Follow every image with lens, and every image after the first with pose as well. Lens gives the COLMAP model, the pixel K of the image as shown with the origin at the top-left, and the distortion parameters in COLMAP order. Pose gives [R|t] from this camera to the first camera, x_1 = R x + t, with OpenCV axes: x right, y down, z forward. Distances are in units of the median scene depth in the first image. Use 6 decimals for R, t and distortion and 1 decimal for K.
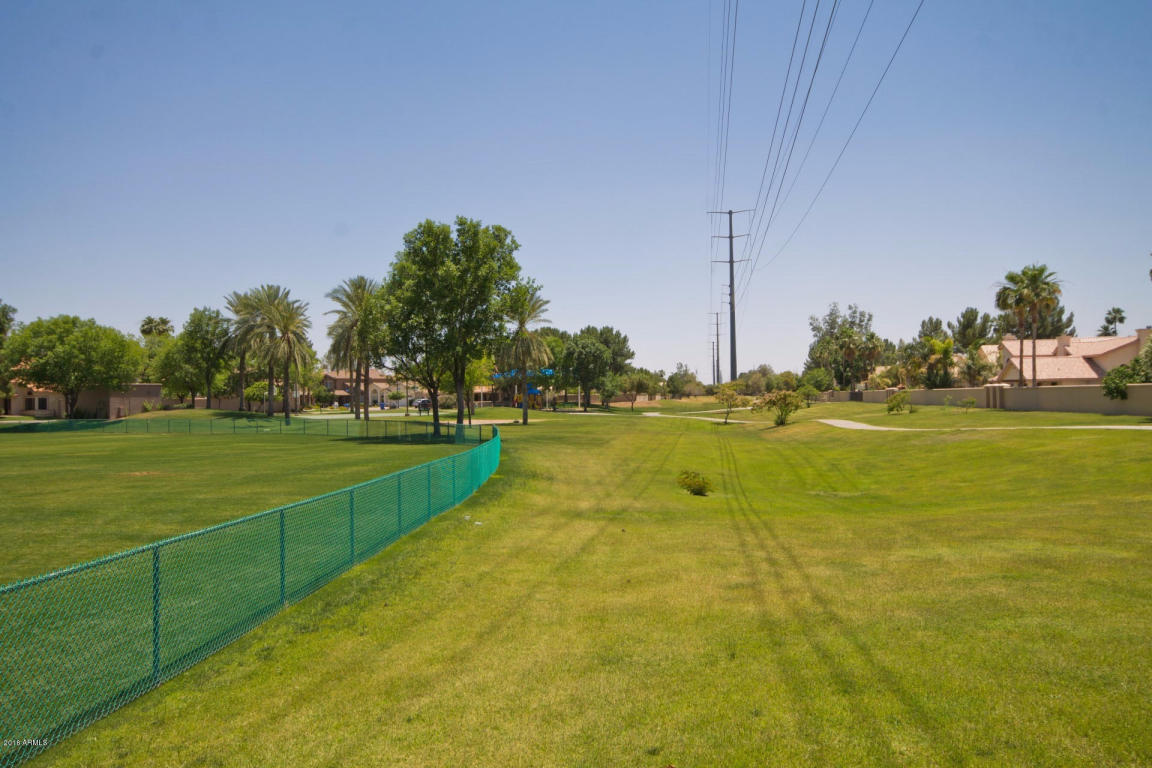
lens RADIAL K [[1037.0, 0, 576.0], [0, 1037.0, 384.0], [0, 0, 1]] dist [0.106213, 0.000879]
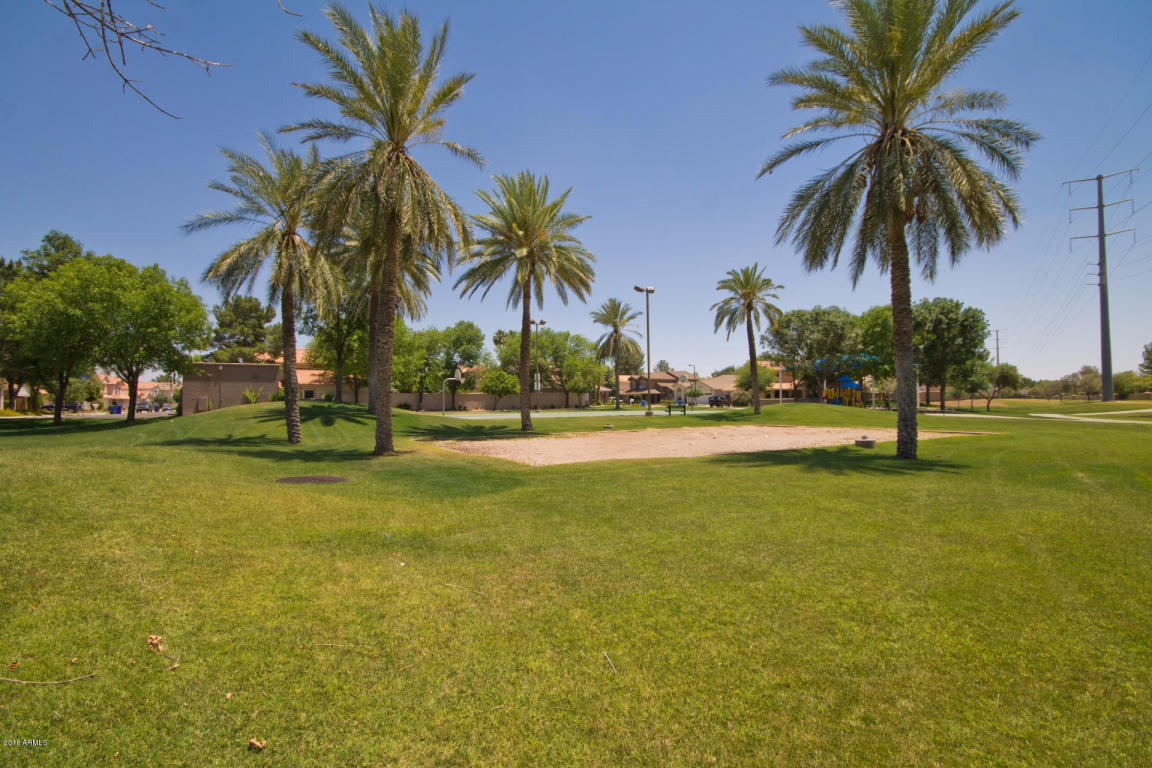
lens RADIAL K [[541.9, 0, 576.0], [0, 541.9, 384.0], [0, 0, 1]] dist [0.025961, 0.000129]
pose [[0.893560, -0.010611, -0.448819, -0.061374], [0.002162, 0.999811, -0.019333, 0.021591], [0.448939, 0.016305, 0.893414, 0.807942]]
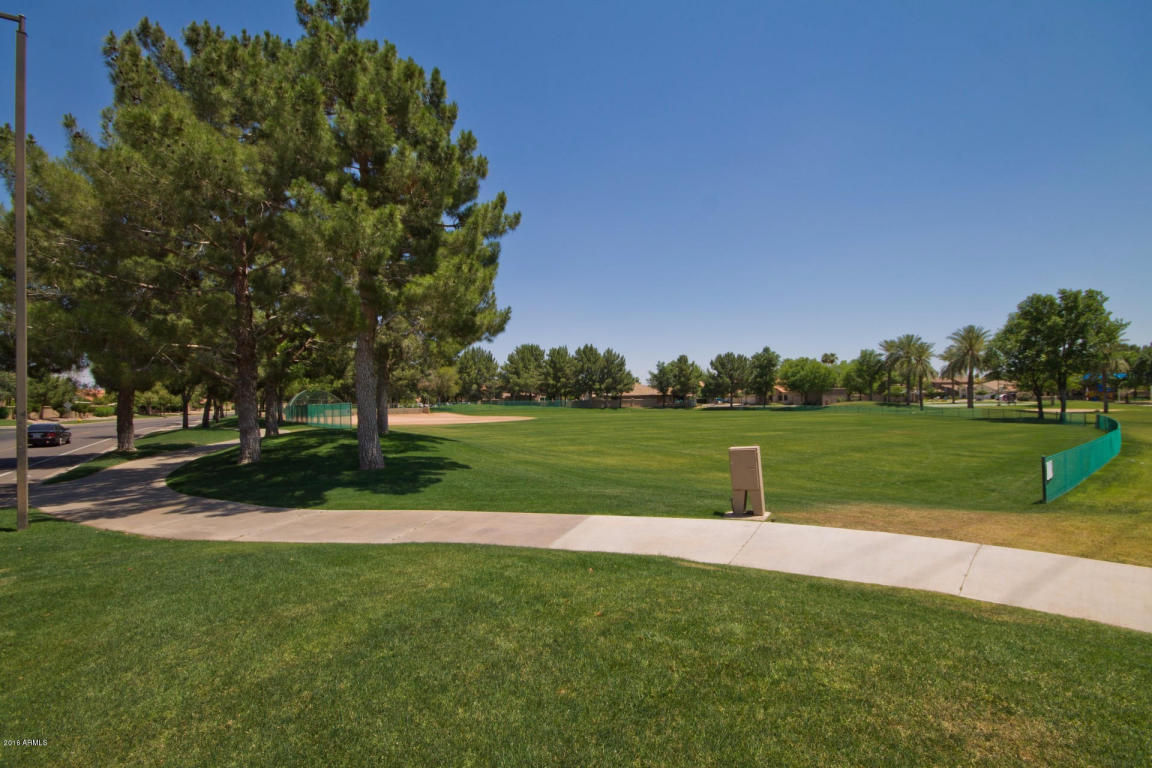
lens RADIAL K [[541.9, 0, 576.0], [0, 541.9, 384.0], [0, 0, 1]] dist [0.025961, 0.000129]
pose [[0.705368, -0.017547, -0.708624, -0.019913], [0.014962, 0.999839, -0.009865, -0.005933], [0.708684, -0.003644, 0.705517, -0.105713]]
